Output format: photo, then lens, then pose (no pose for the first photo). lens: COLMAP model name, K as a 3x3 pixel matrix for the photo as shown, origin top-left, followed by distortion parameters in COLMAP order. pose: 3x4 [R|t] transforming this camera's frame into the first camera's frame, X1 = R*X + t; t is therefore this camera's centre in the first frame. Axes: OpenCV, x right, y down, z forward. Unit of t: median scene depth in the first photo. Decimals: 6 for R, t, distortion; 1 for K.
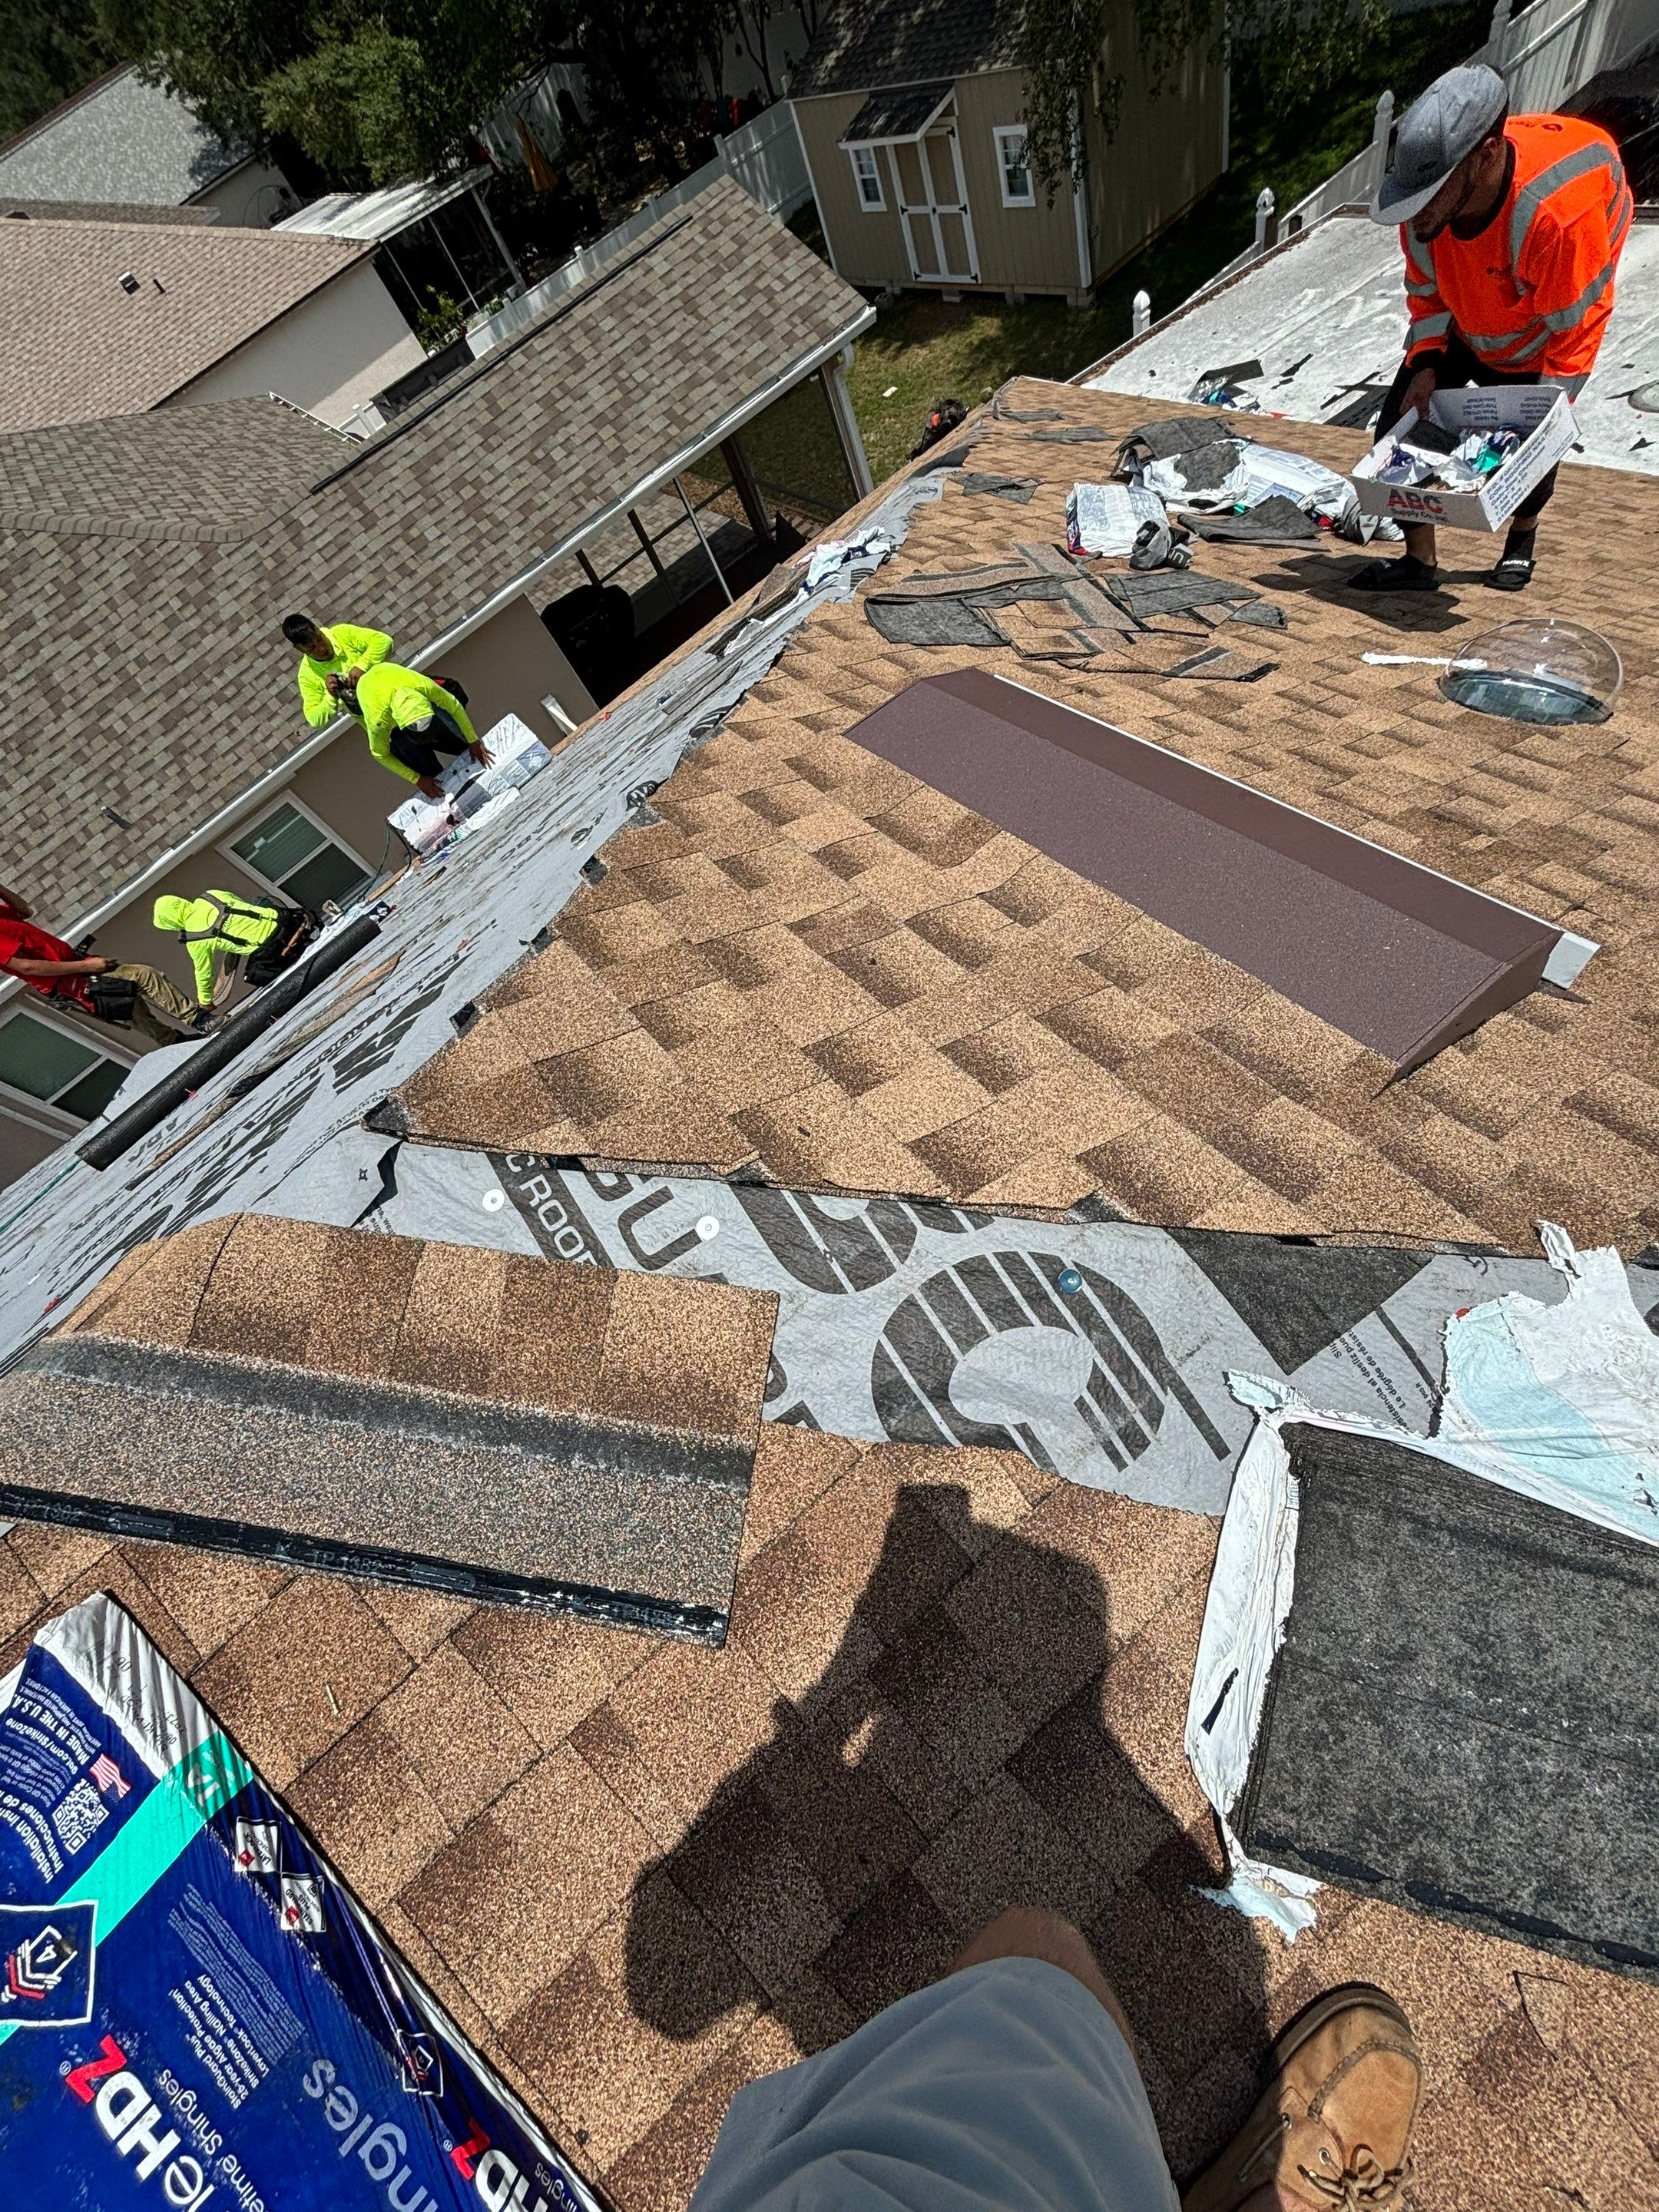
lens RADIAL K [[888.3, 0, 829.5], [0, 888.3, 1106.0], [0, 0, 1]] dist [-0.001026, -0.000168]
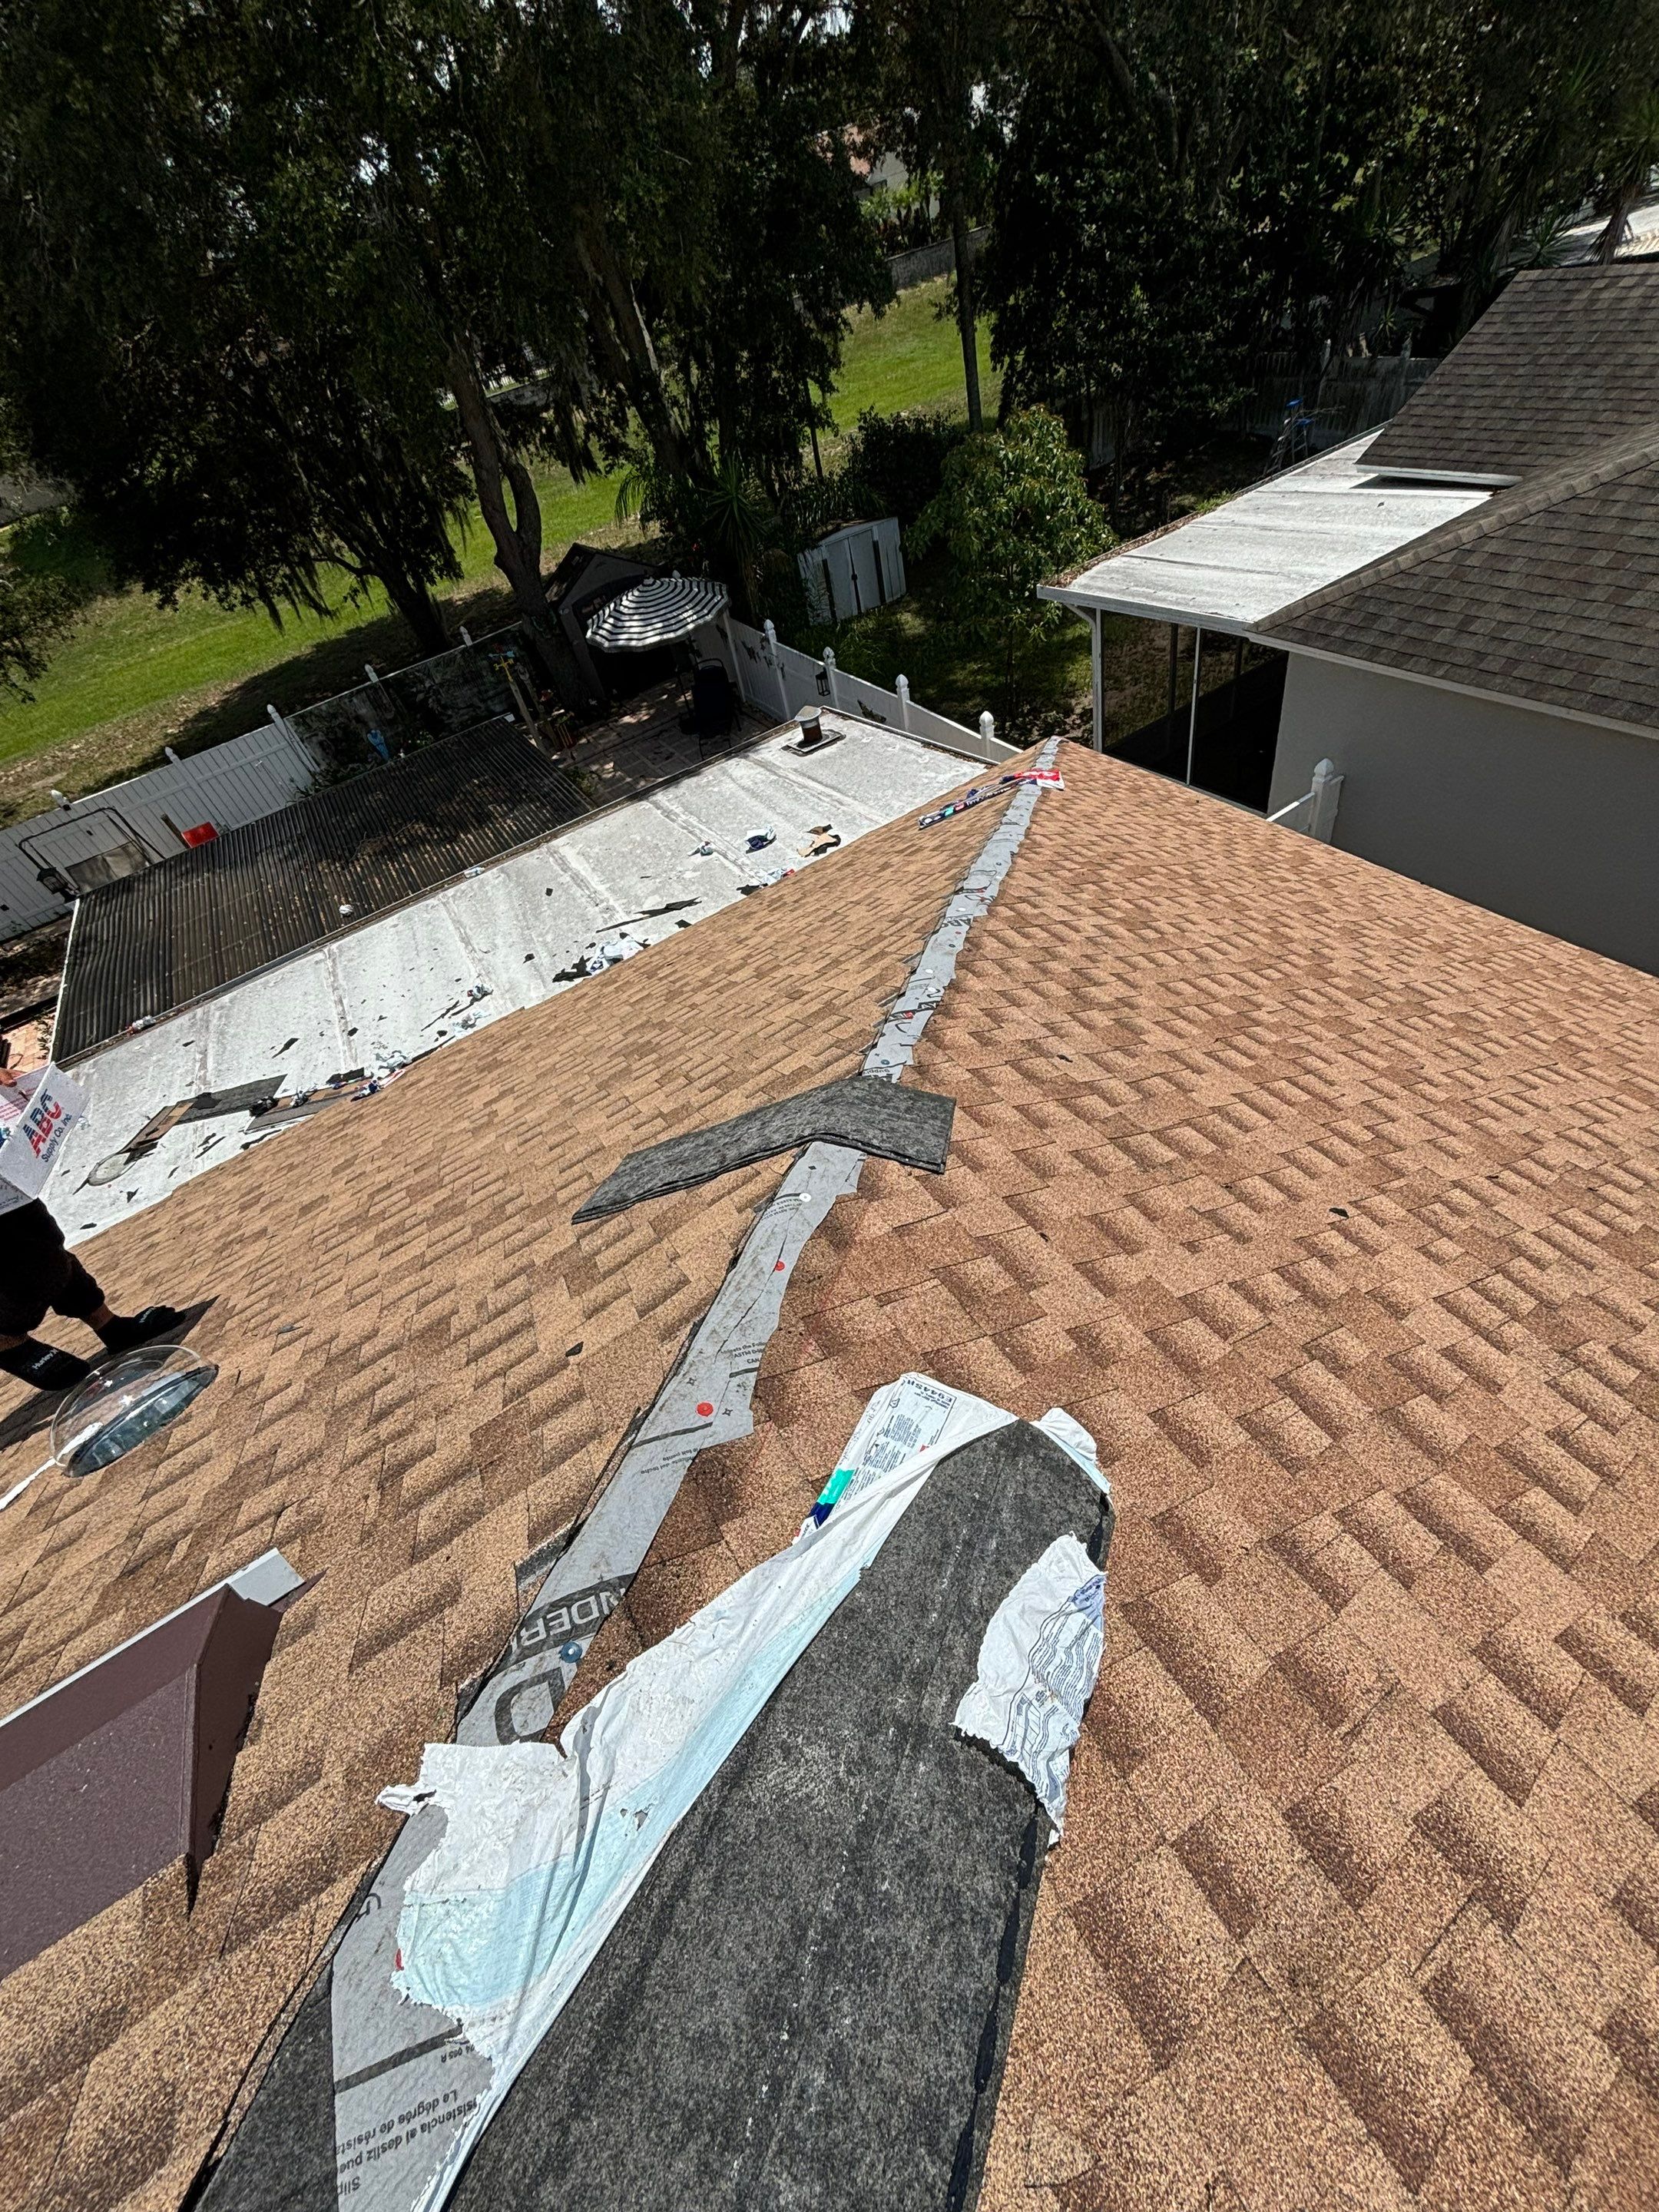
lens RADIAL K [[888.3, 0, 829.5], [0, 888.3, 1106.0], [0, 0, 1]] dist [-0.001026, -0.000168]
pose [[0.162302, -0.468076, 0.868656, 0.395211], [0.919335, 0.391519, 0.039199, 0.253660], [-0.358443, 0.792223, 0.493863, -0.274910]]
